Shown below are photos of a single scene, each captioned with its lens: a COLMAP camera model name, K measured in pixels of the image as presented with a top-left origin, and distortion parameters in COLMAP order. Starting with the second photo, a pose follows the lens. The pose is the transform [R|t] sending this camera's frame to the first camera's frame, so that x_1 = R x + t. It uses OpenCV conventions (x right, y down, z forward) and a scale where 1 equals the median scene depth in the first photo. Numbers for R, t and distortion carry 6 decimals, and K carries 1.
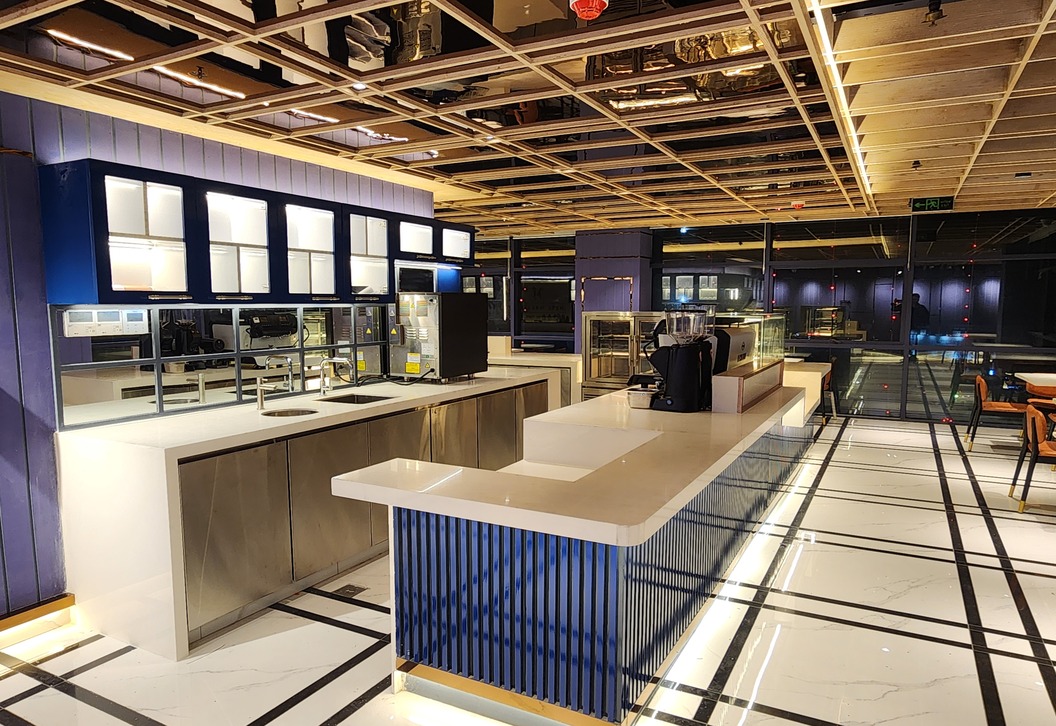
lens RADIAL K [[696.3, 0, 525.0], [0, 696.3, 368.7], [0, 0, 1]] dist [0.003846, 0.000919]
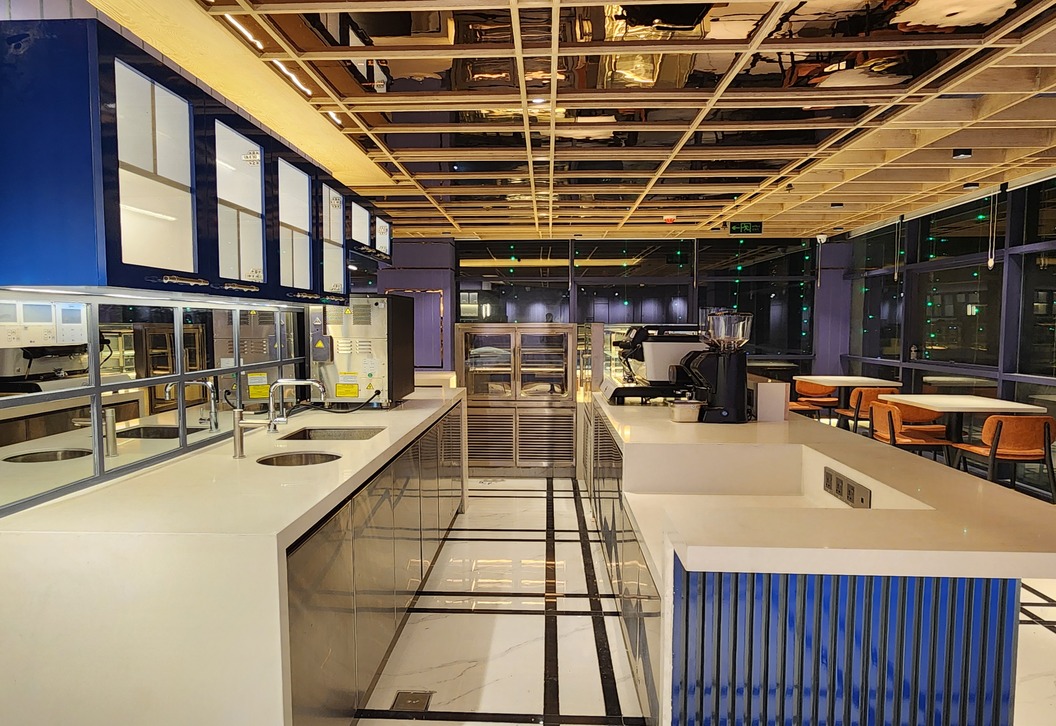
lens RADIAL K [[696.3, 0, 512.7], [0, 696.3, 371.3], [0, 0, 1]] dist [0.003846, 0.000919]
pose [[0.904934, -0.028614, 0.424590, -0.349235], [0.039695, 0.999063, -0.017274, -0.001802], [-0.423697, 0.032486, 0.905221, 0.229734]]
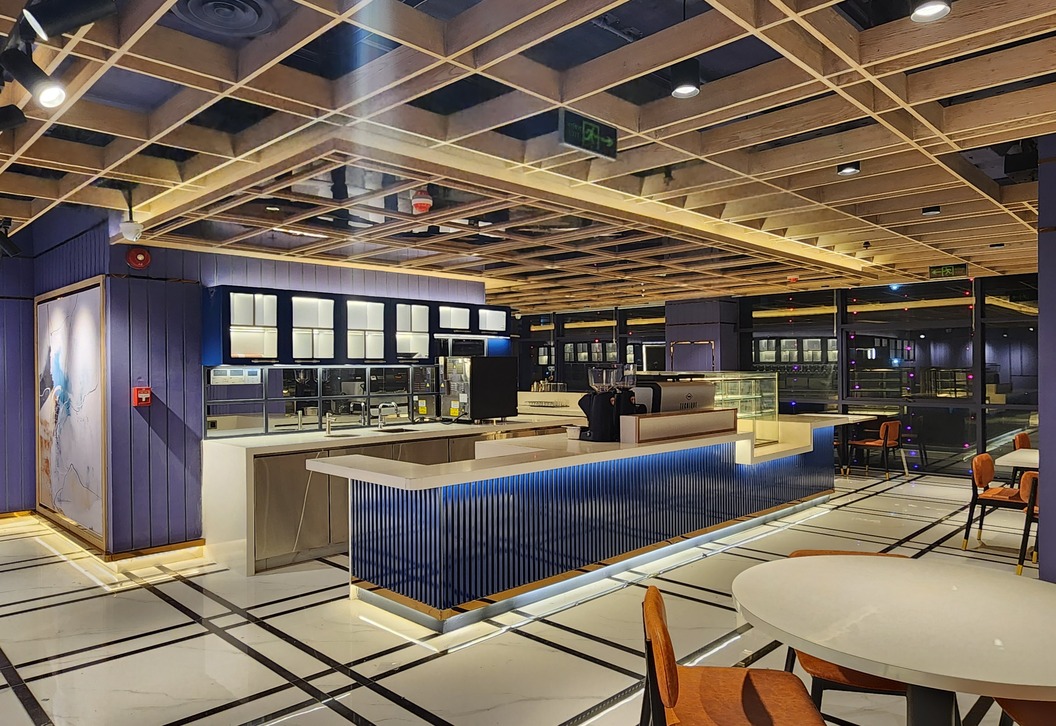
lens RADIAL K [[696.3, 0, 532.7], [0, 696.3, 365.5], [0, 0, 1]] dist [0.003846, 0.000919]
pose [[0.962995, -0.005282, -0.269469, 0.380331], [-0.020543, 0.995461, -0.092928, 0.034329], [0.268737, 0.095025, 0.958515, -0.290210]]
